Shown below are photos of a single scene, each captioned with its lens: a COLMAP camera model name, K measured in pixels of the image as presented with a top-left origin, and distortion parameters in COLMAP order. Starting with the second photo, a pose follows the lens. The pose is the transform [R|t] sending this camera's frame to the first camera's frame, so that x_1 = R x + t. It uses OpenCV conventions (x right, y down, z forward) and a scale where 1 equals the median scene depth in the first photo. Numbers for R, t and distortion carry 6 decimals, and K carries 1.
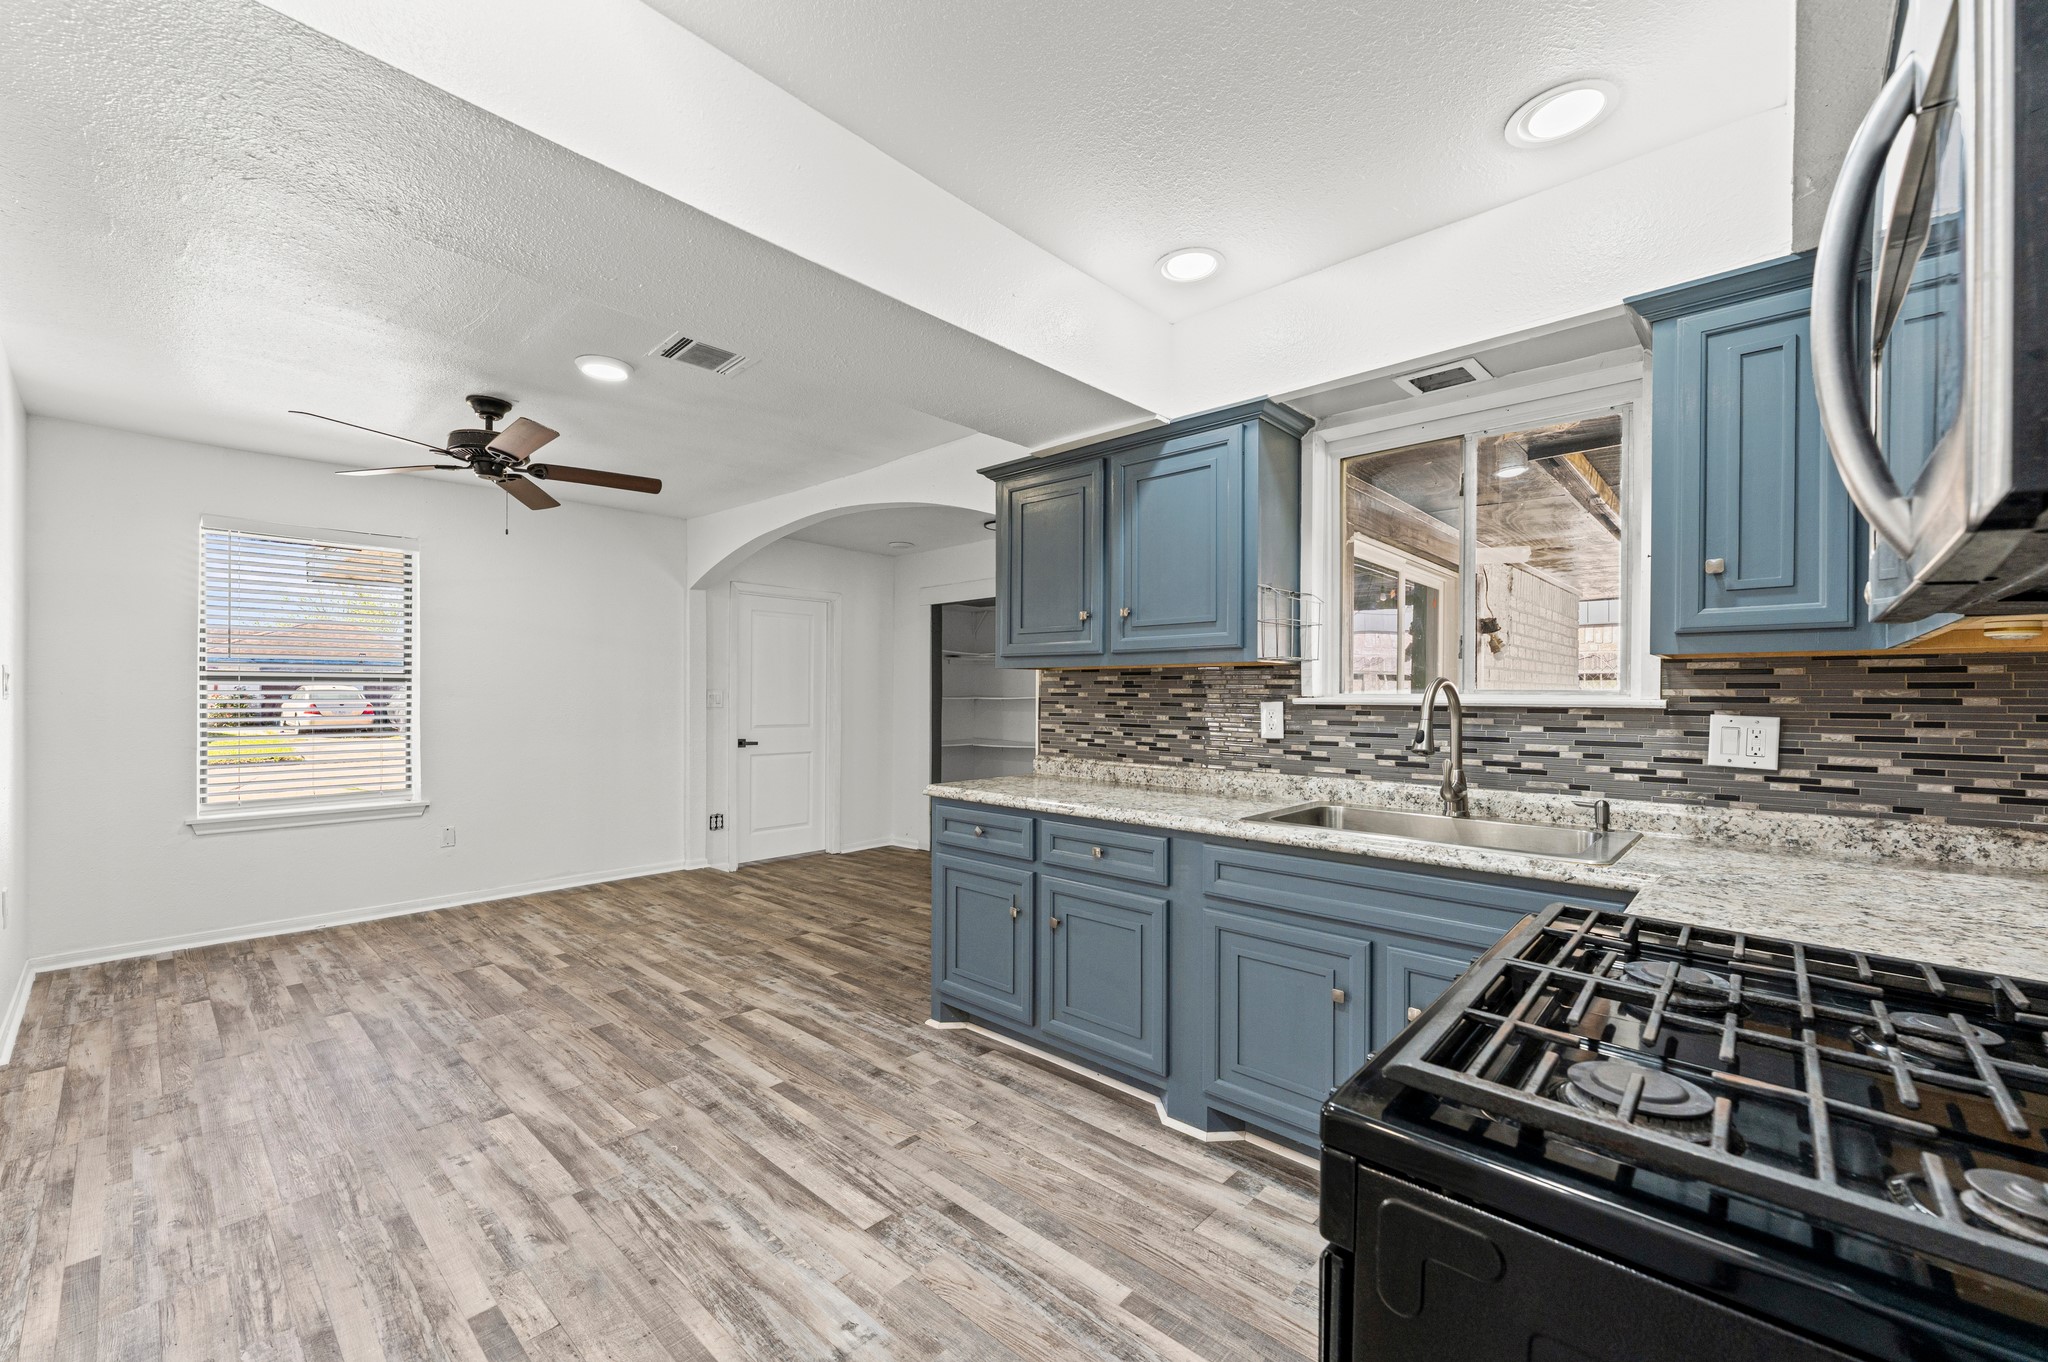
lens RADIAL K [[820.5, 0, 1013.7], [0, 820.5, 711.1], [0, 0, 1]] dist [-0.000582, -0.000694]
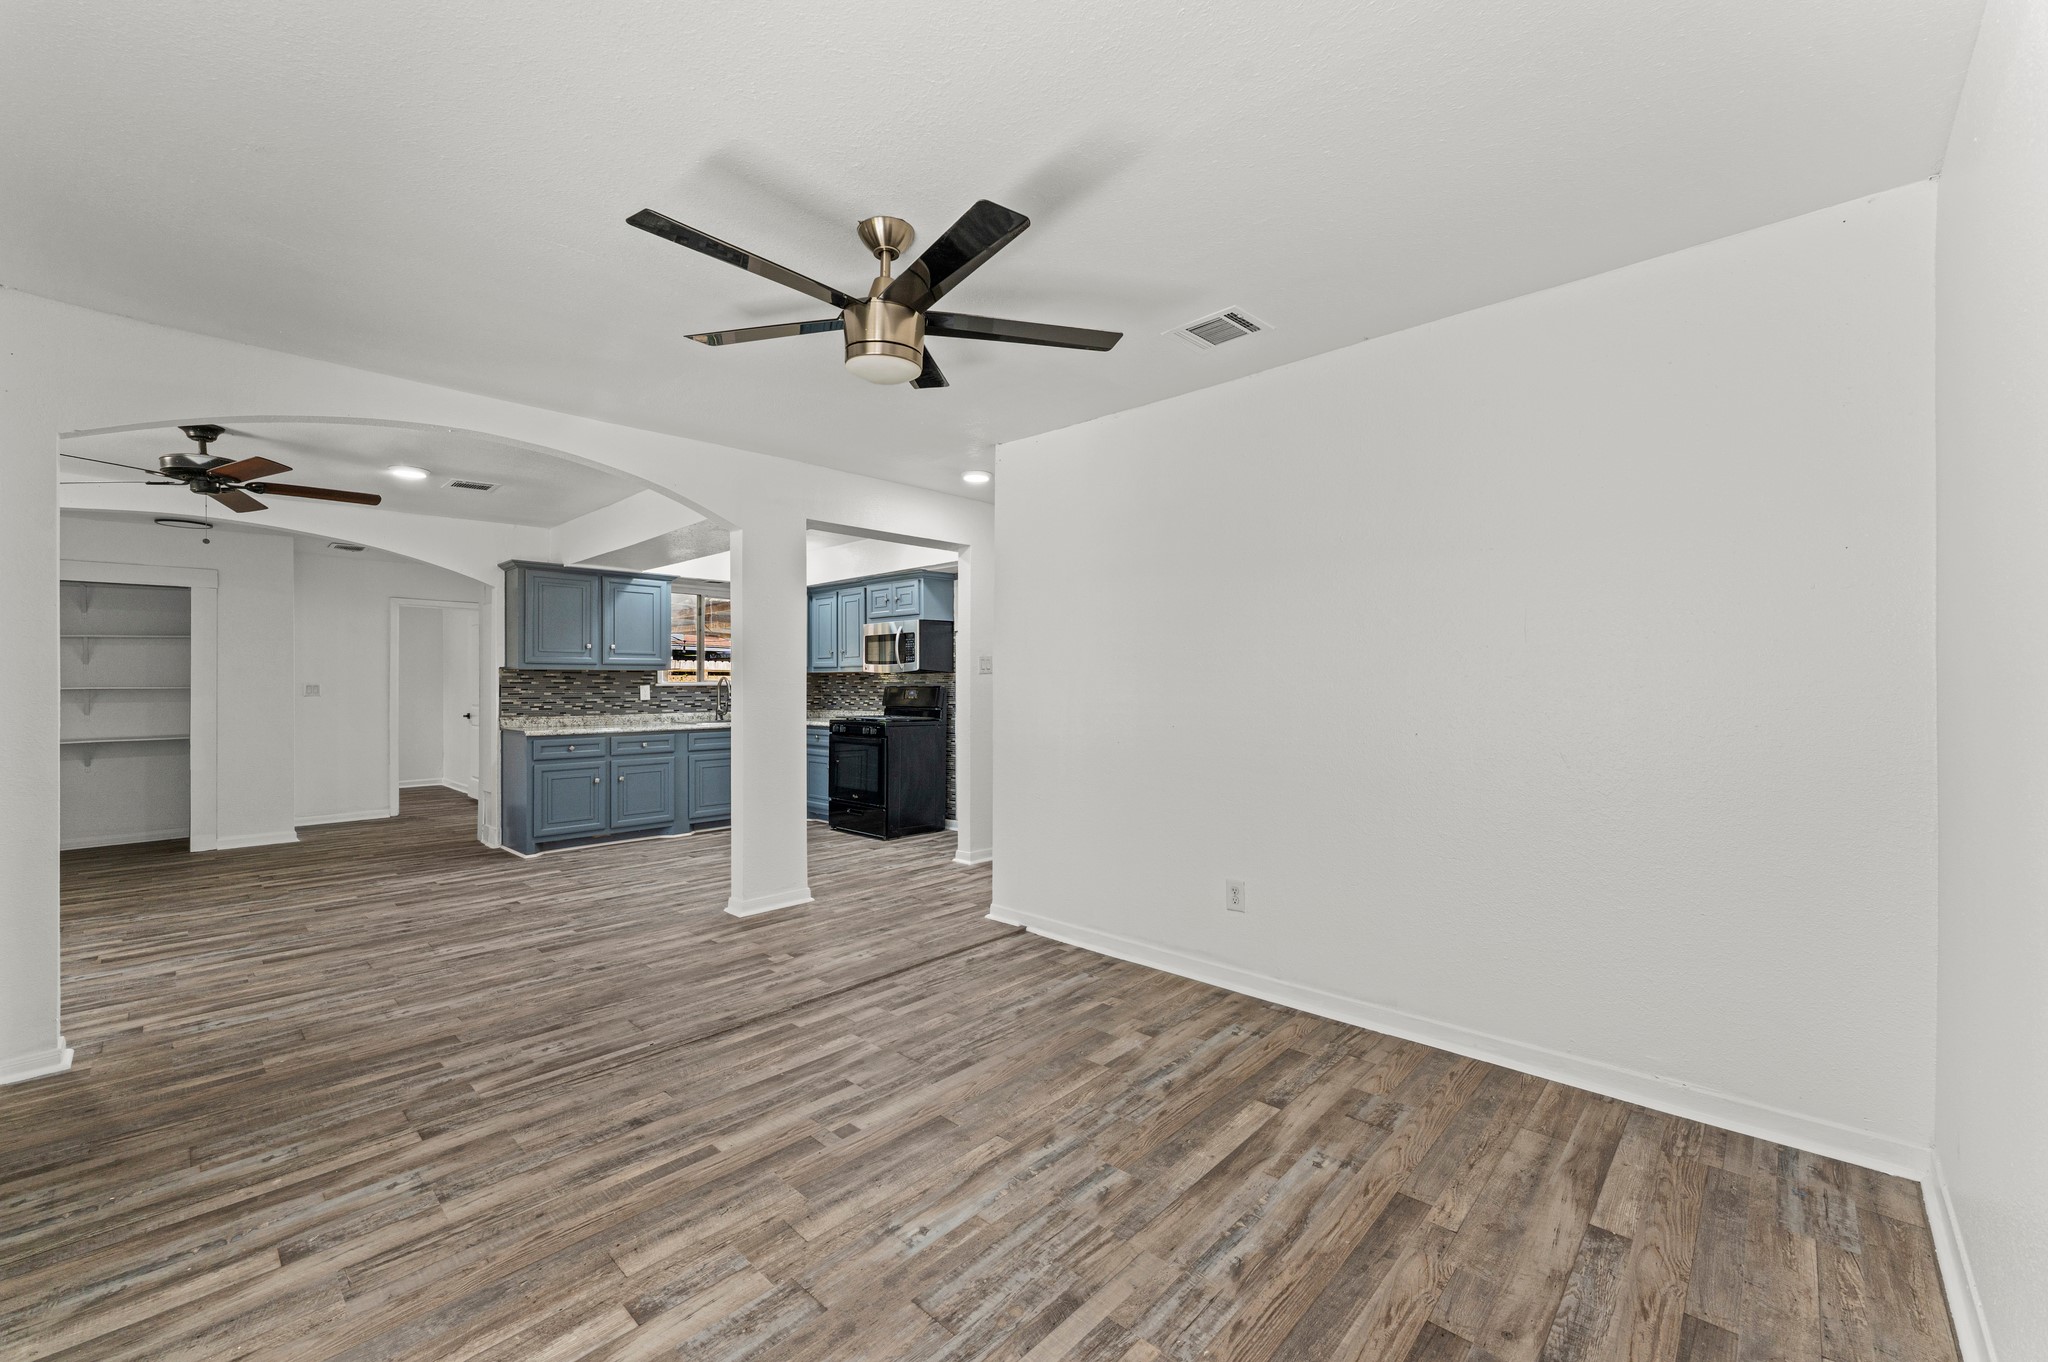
lens RADIAL K [[820.5, 0, 1032.7], [0, 820.5, 663.4], [0, 0, 1]] dist [-0.000582, -0.000694]
pose [[0.008036, 0.019042, 0.999786, -2.269138], [0.020782, 0.999600, -0.019205, -0.006057], [-0.999752, 0.020932, 0.007637, -0.210511]]
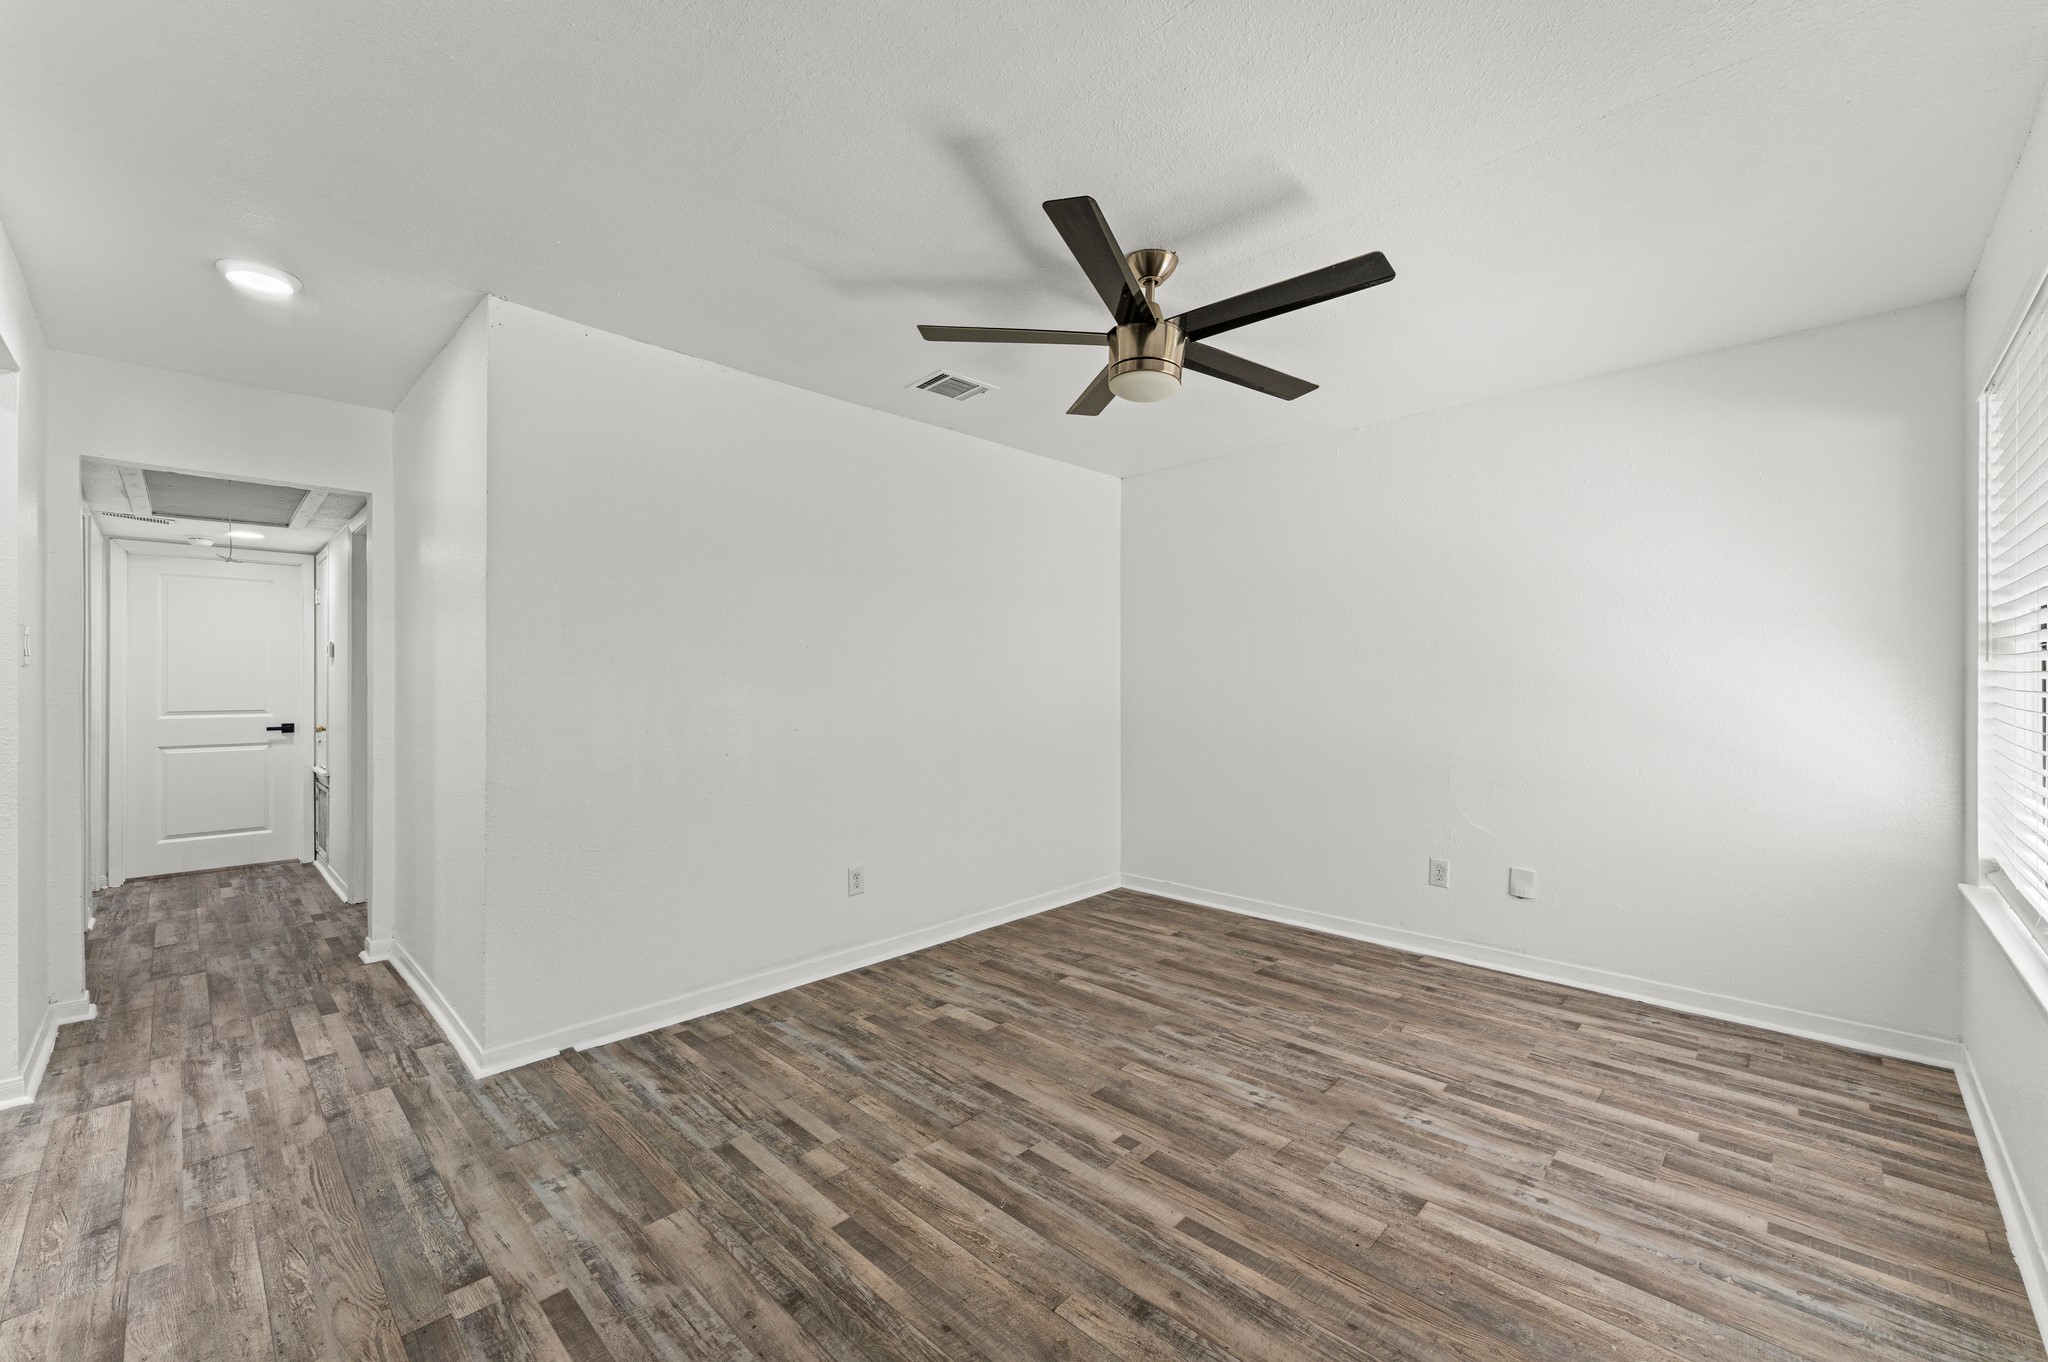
lens RADIAL K [[820.5, 0, 1025.3], [0, 820.5, 656.6], [0, 0, 1]] dist [-0.000582, -0.000694]
pose [[-0.999779, -0.000829, 0.021001, -1.317775], [-0.001058, 0.999940, -0.010885, -0.022683], [-0.020991, -0.010905, -0.999720, 0.842365]]
